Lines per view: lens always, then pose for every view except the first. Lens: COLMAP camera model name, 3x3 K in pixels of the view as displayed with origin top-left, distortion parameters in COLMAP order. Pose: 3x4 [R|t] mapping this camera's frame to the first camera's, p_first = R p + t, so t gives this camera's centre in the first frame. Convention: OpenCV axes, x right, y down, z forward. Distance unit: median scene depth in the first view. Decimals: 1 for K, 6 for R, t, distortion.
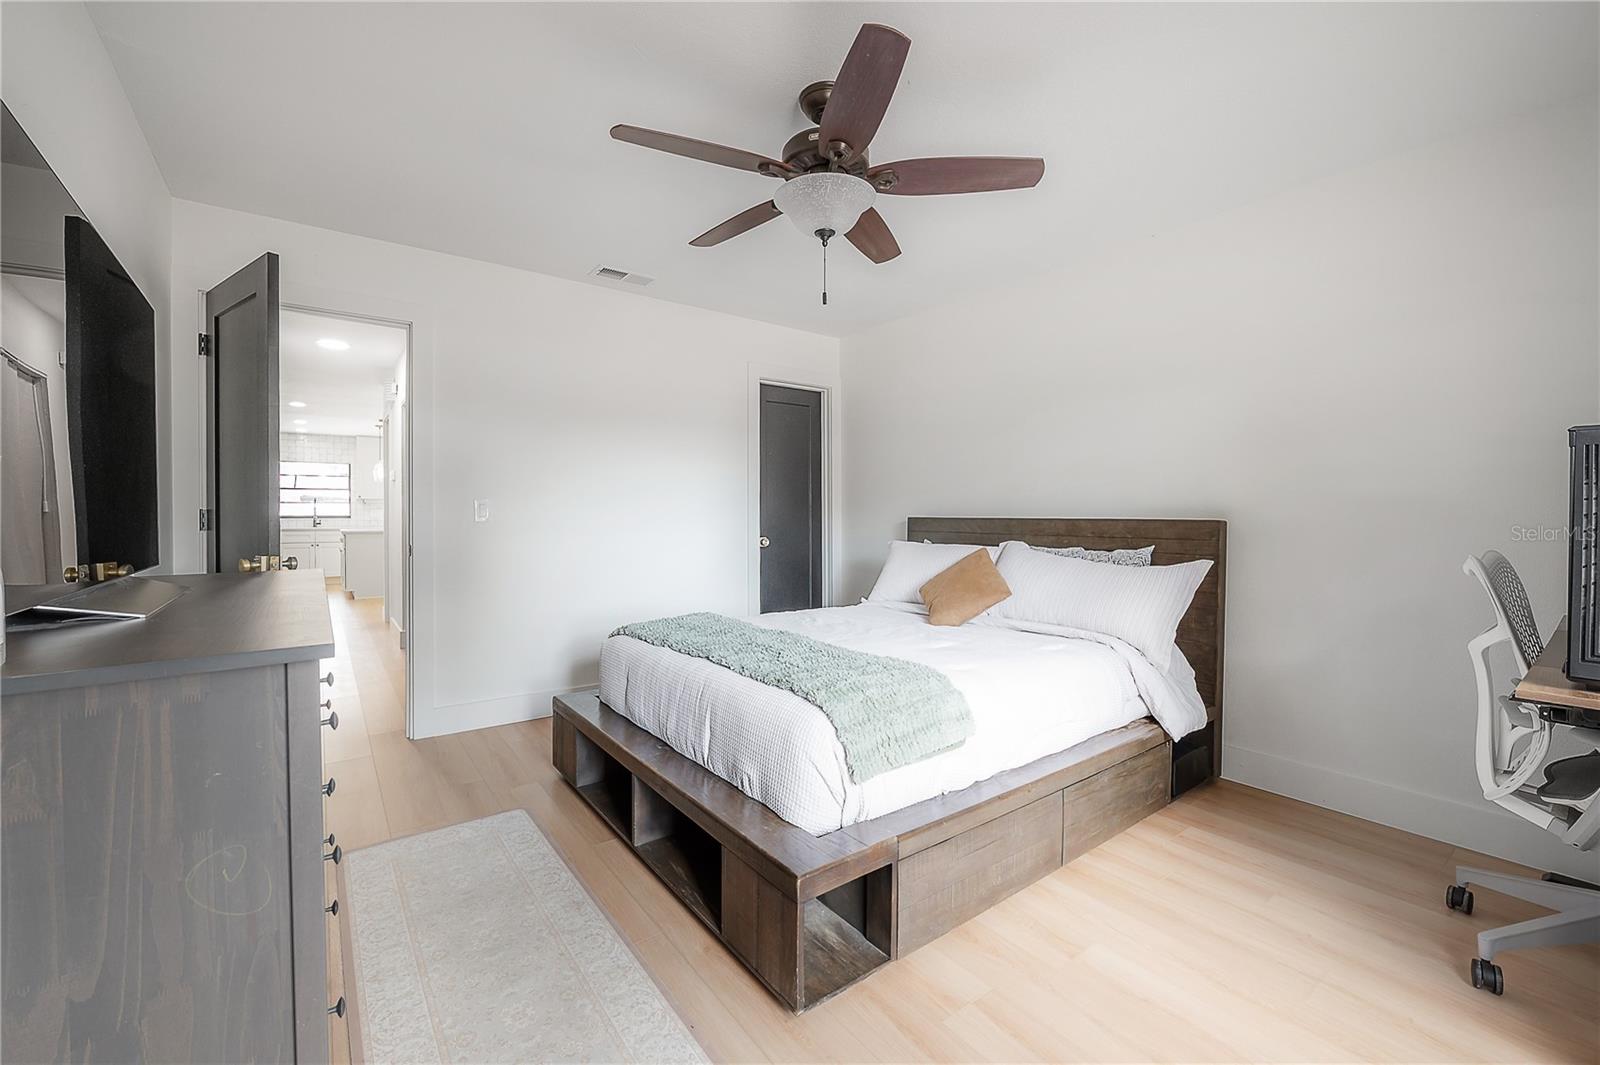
lens RADIAL K [[656.1, 0, 825.8], [0, 656.1, 524.2], [0, 0, 1]] dist [-0.002143, 0.000302]
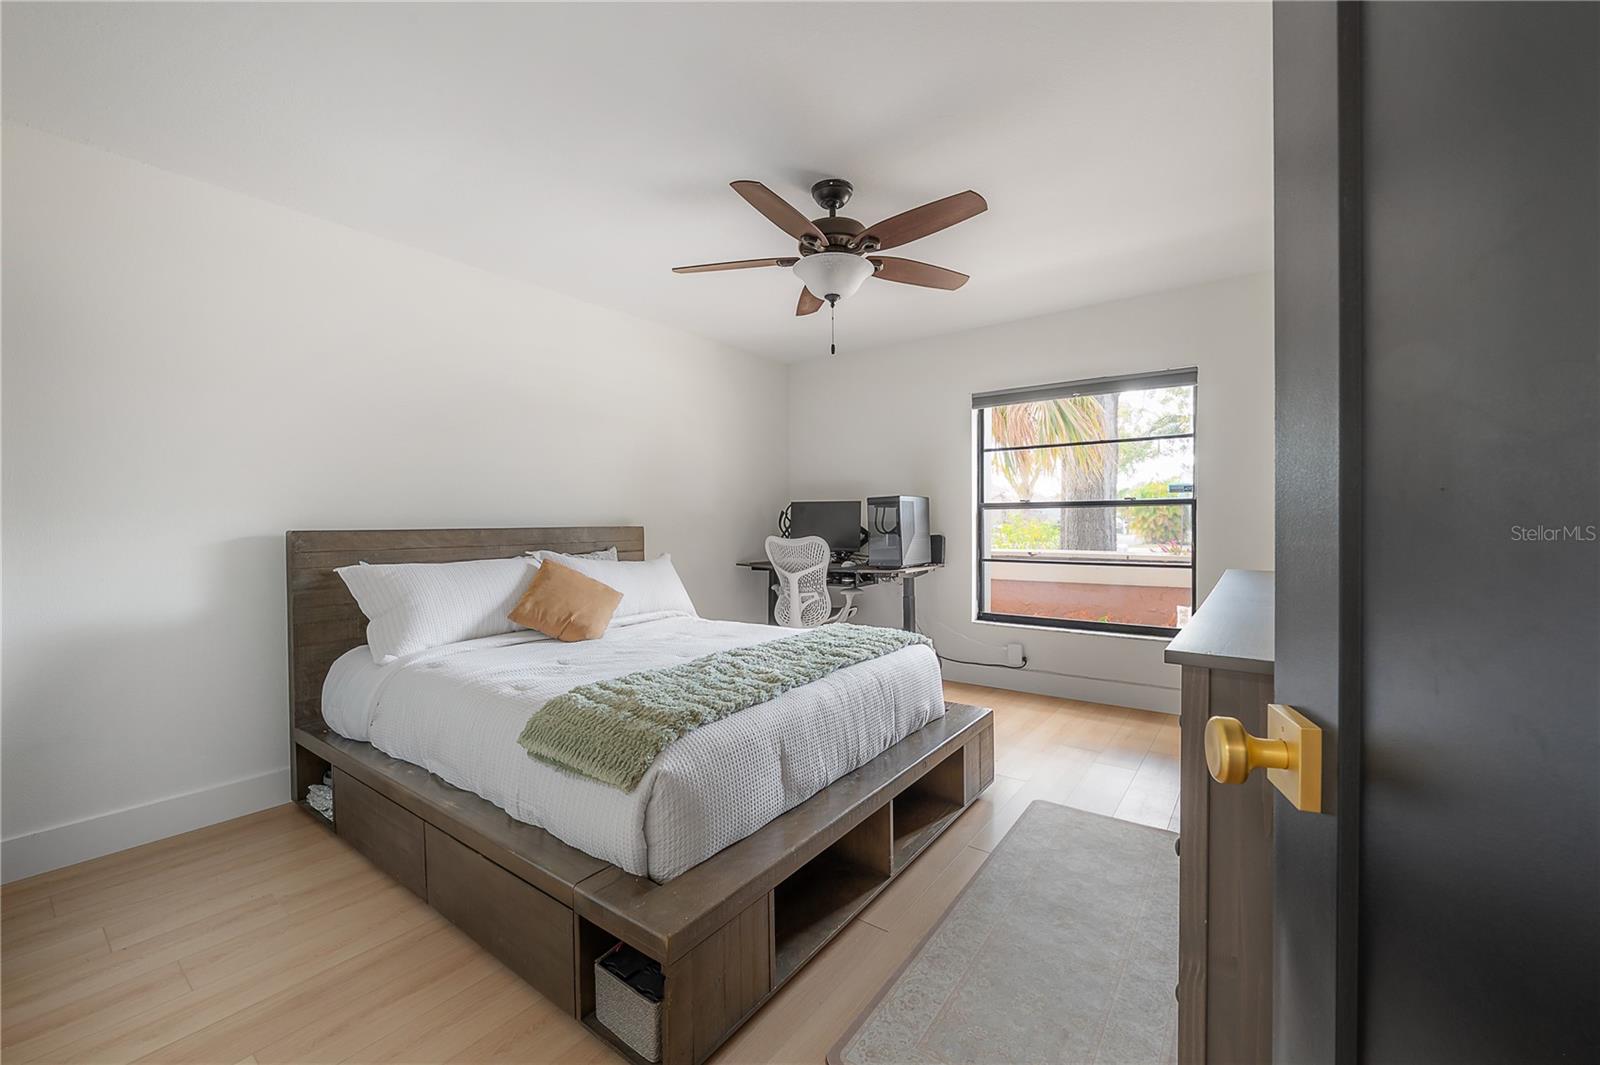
lens RADIAL K [[633.6, 0, 805.1], [0, 633.6, 520.8], [0, 0, 1]] dist [-0.000988, -0.000100]
pose [[-0.277988, 0.002939, 0.960580, -0.990478], [0.024596, 0.999689, 0.004059, -0.016867], [-0.960270, 0.024754, -0.277974, 1.197664]]
